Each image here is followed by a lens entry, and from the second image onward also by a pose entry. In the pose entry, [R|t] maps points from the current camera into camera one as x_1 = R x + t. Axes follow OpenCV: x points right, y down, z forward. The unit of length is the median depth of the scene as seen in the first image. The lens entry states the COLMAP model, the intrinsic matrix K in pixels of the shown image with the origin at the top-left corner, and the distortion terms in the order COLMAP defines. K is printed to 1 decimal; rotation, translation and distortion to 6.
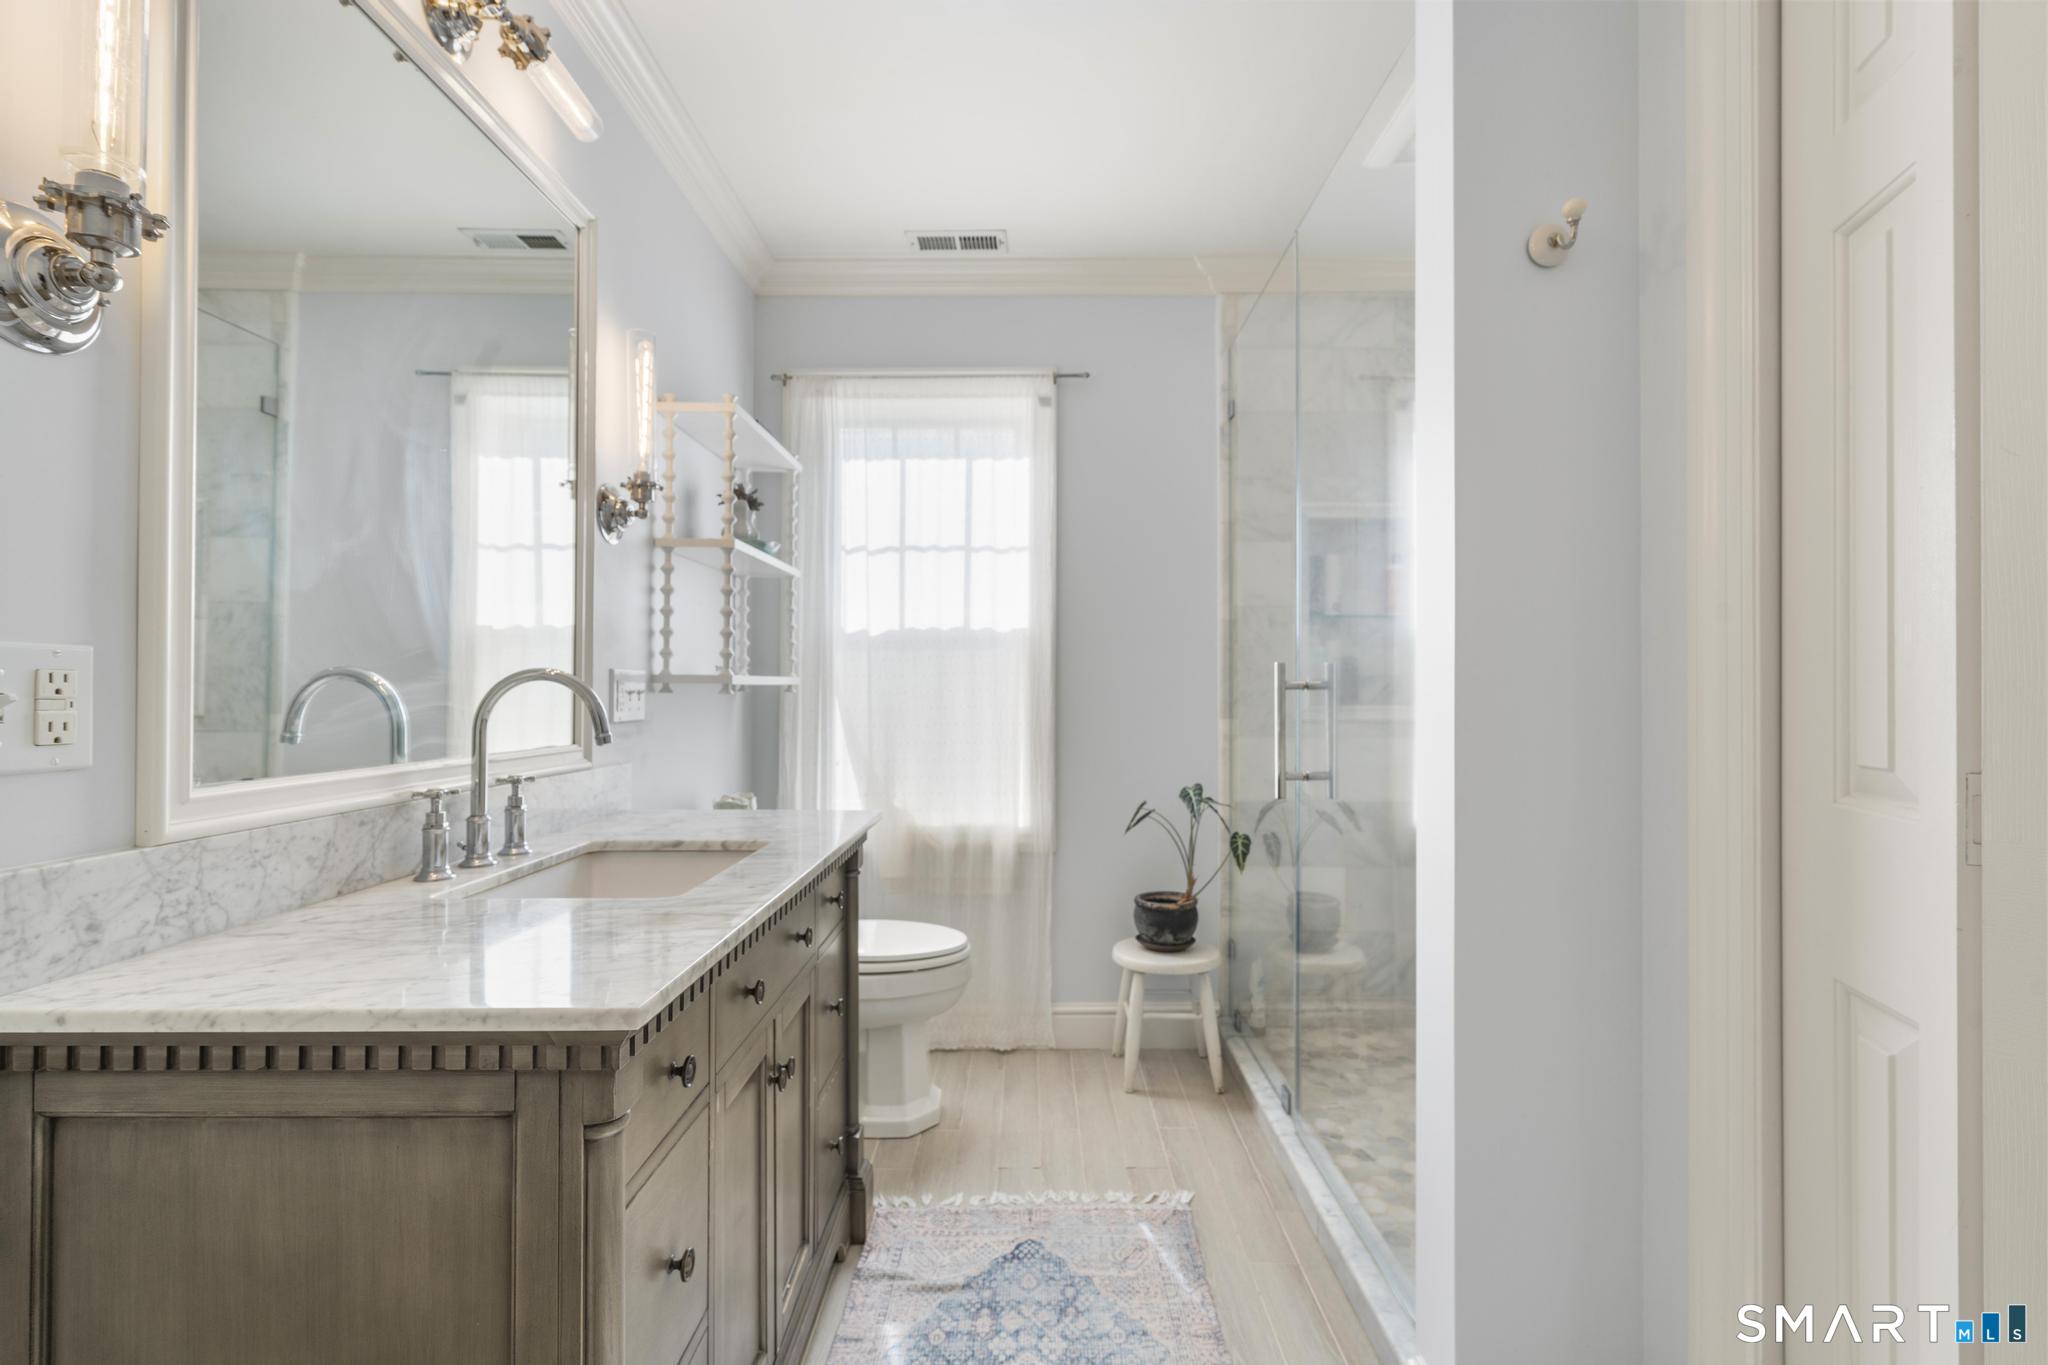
lens RADIAL K [[930.2, 0, 1026.9], [0, 930.2, 683.2], [0, 0, 1]] dist [-0.004688, 0.005156]
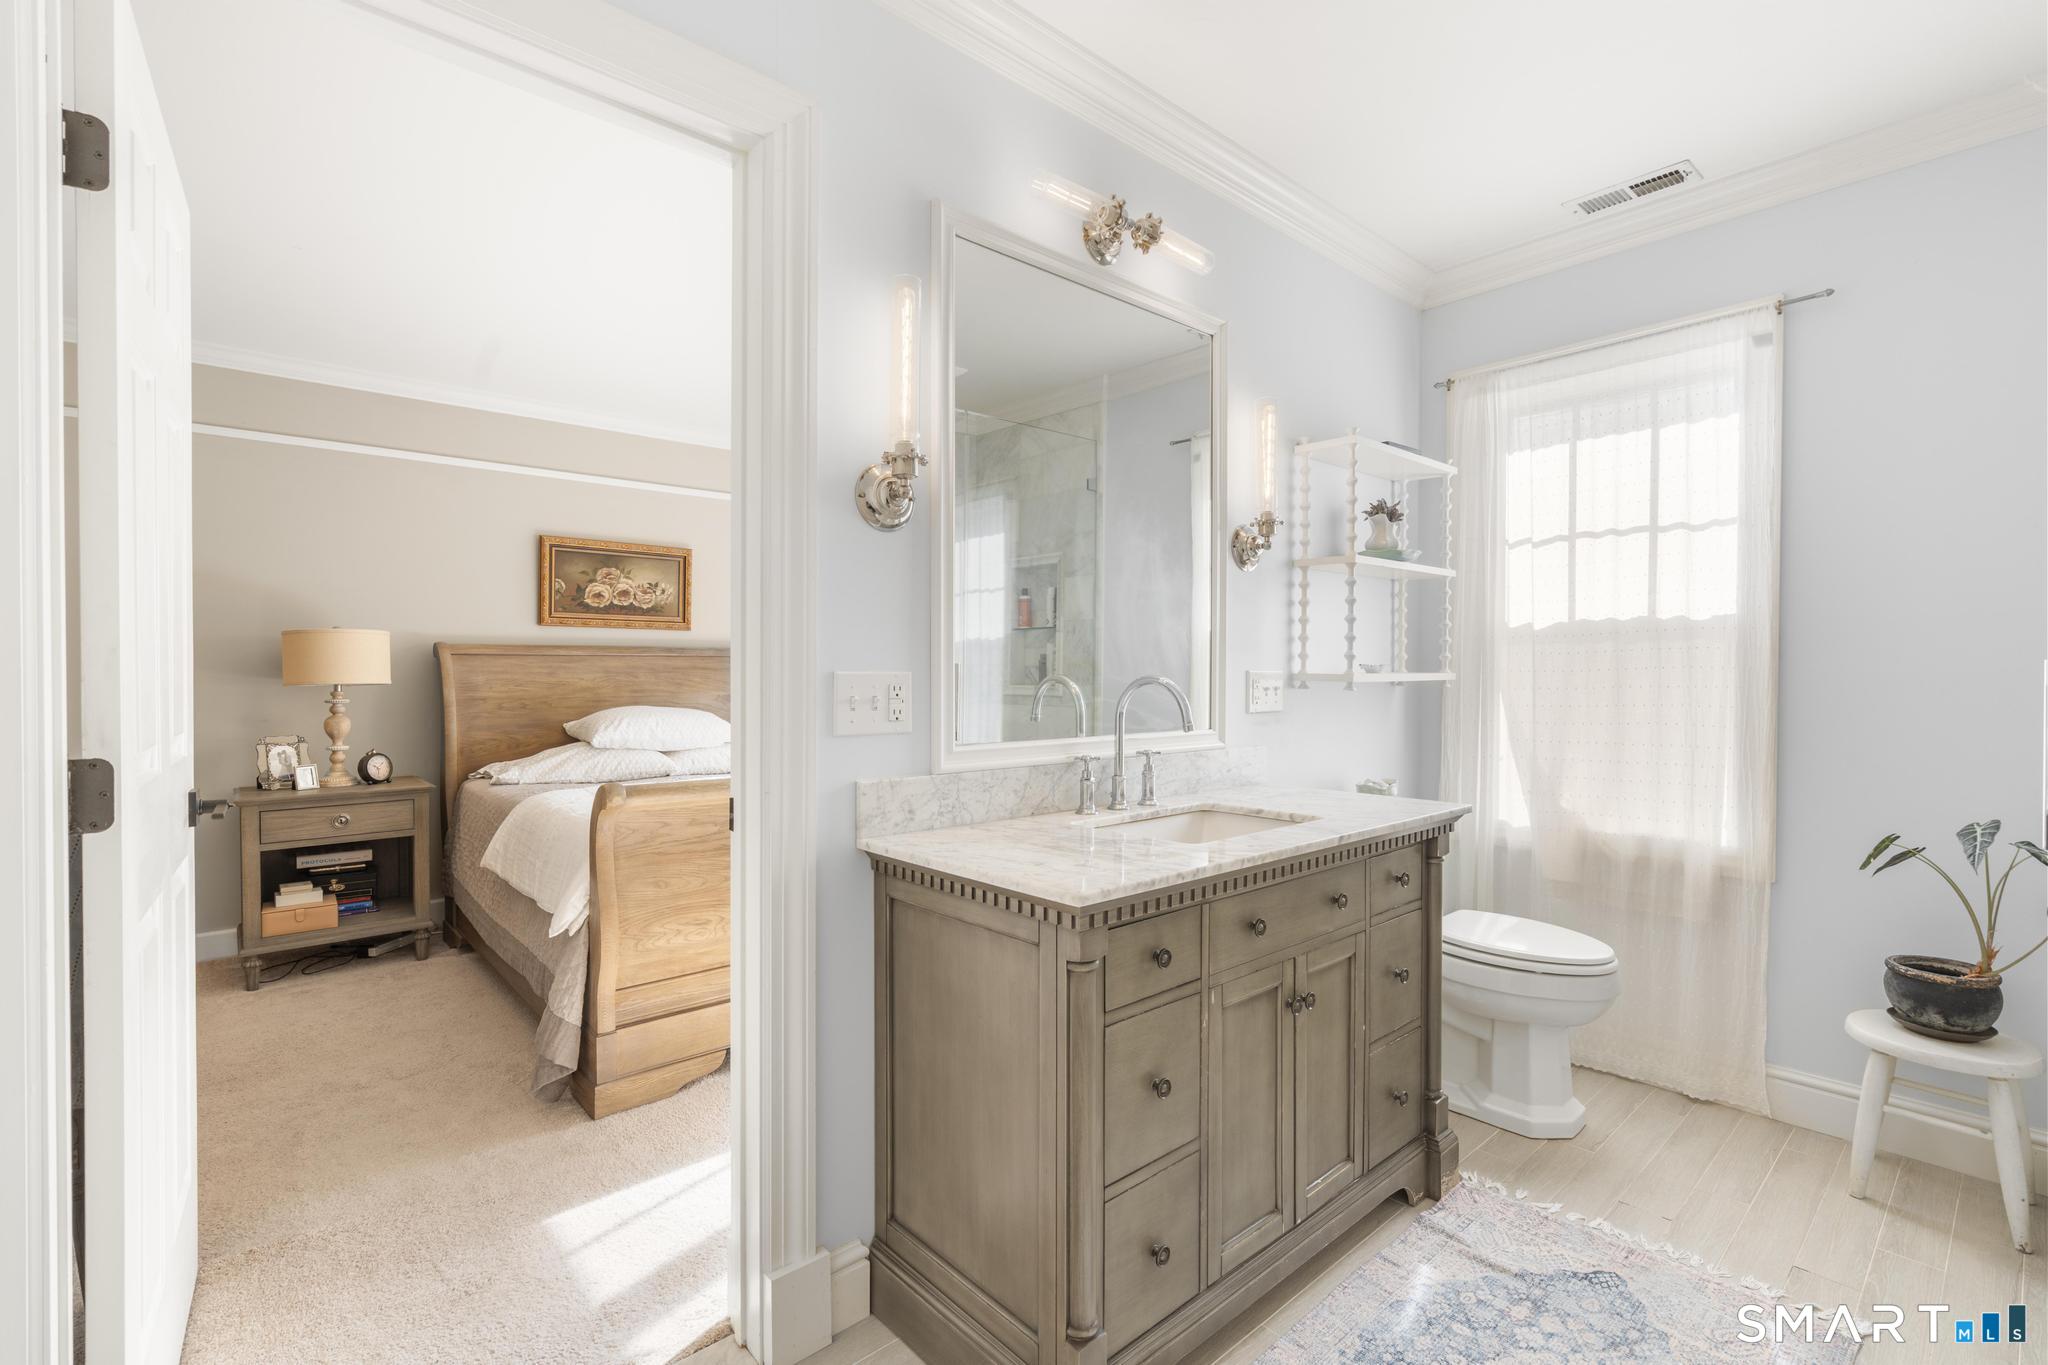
lens RADIAL K [[930.2, 0, 1026.9], [0, 930.2, 683.2], [0, 0, 1]] dist [-0.004688, 0.005156]
pose [[0.665995, 0.009096, -0.745901, 0.279528], [0.006083, 0.999826, 0.017624, -0.021151], [0.745931, -0.016275, 0.665824, -0.063248]]
